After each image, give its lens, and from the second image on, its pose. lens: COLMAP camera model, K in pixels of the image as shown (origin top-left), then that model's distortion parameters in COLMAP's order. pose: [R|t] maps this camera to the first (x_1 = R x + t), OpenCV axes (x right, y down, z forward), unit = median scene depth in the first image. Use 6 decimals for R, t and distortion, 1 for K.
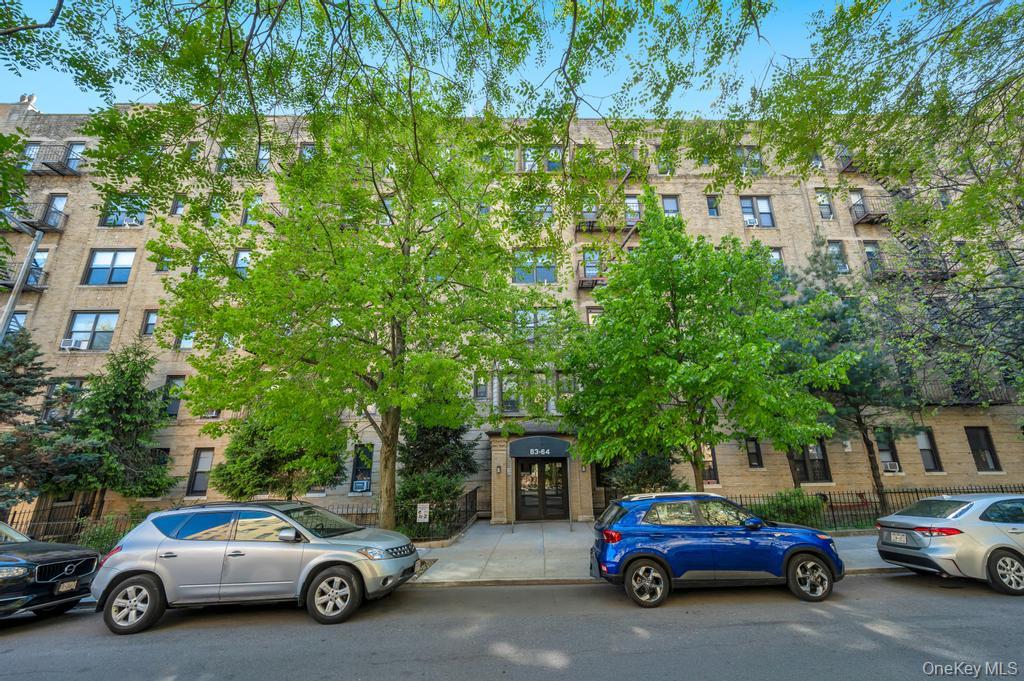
lens RADIAL K [[410.1, 0, 509.6], [0, 410.1, 343.5], [0, 0, 1]] dist [0.000656, 0.000089]
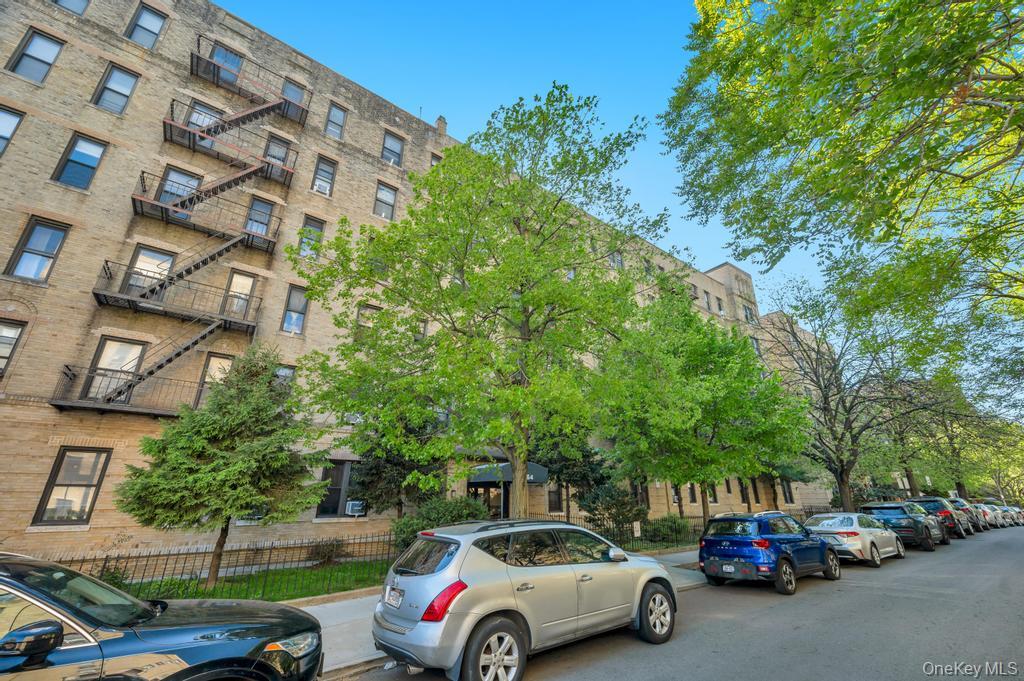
lens RADIAL K [[410.1, 0, 509.6], [0, 410.1, 343.5], [0, 0, 1]] dist [0.000656, 0.000089]
pose [[0.821027, 0.219665, 0.526937, -1.379599], [-0.184408, 0.975575, -0.119362, 0.162328], [-0.540286, 0.000828, 0.841481, 0.358298]]
